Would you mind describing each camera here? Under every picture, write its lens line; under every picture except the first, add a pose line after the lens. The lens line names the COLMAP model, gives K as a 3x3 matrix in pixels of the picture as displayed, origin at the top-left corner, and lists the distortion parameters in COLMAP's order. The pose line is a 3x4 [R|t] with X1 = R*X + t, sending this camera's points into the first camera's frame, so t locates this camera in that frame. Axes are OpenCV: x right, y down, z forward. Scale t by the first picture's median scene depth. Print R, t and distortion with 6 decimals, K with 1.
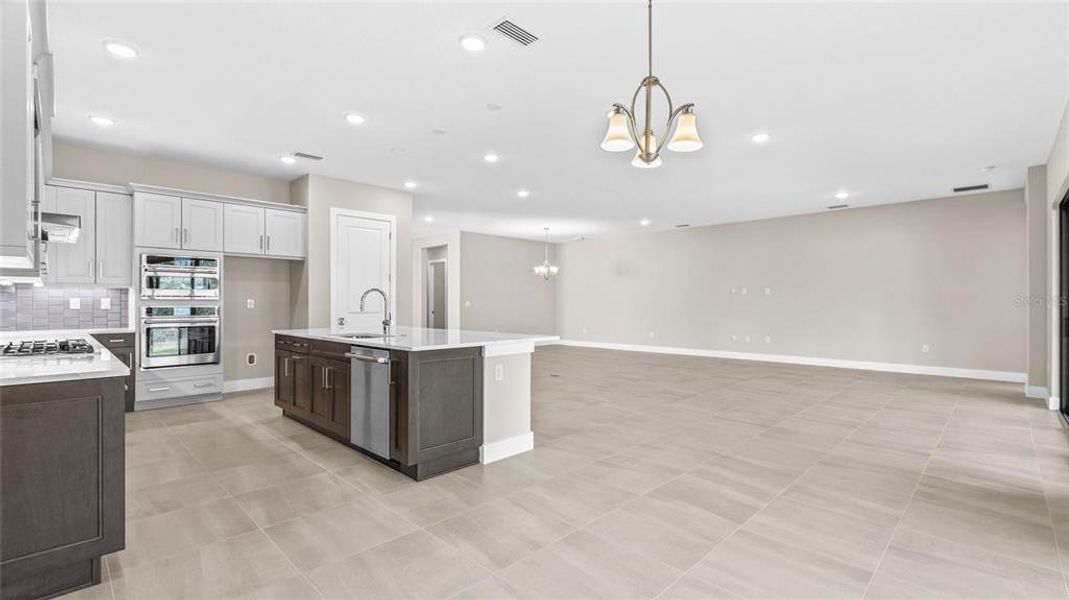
lens RADIAL K [[479.6, 0, 534.5], [0, 479.6, 300.0], [0, 0, 1]] dist [0.002429, 0.000011]
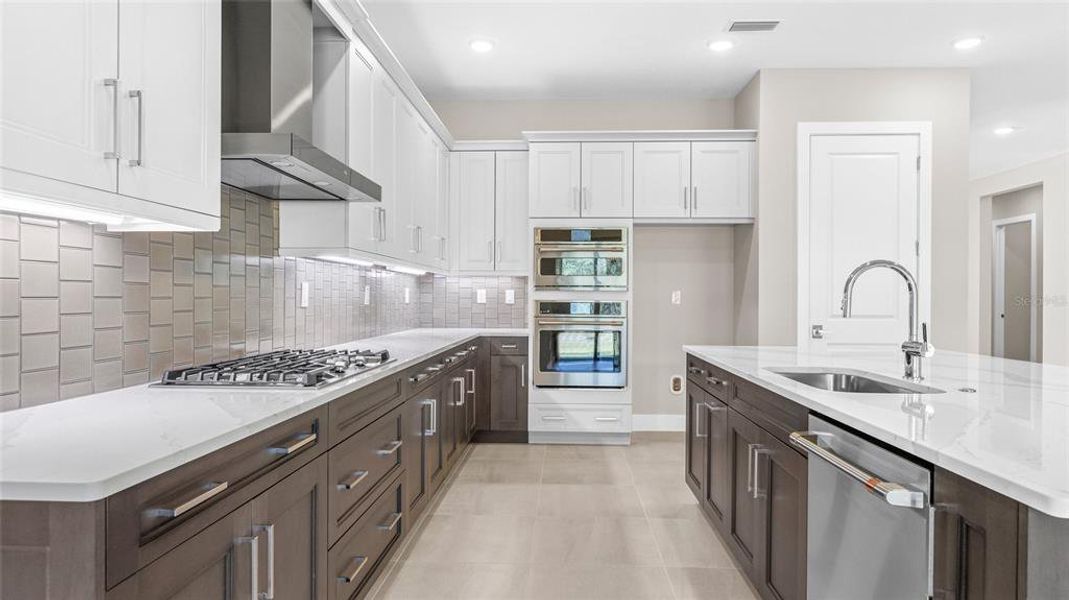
lens RADIAL K [[618.6, 0, 534.5], [0, 618.6, 300.0], [0, 0, 1]] dist [-0.023174, 0.001302]
pose [[0.665029, 0.008396, -0.746771, -0.112290], [-0.002071, 0.999954, 0.009398, 0.003586], [0.746815, -0.004704, 0.665015, 0.348116]]
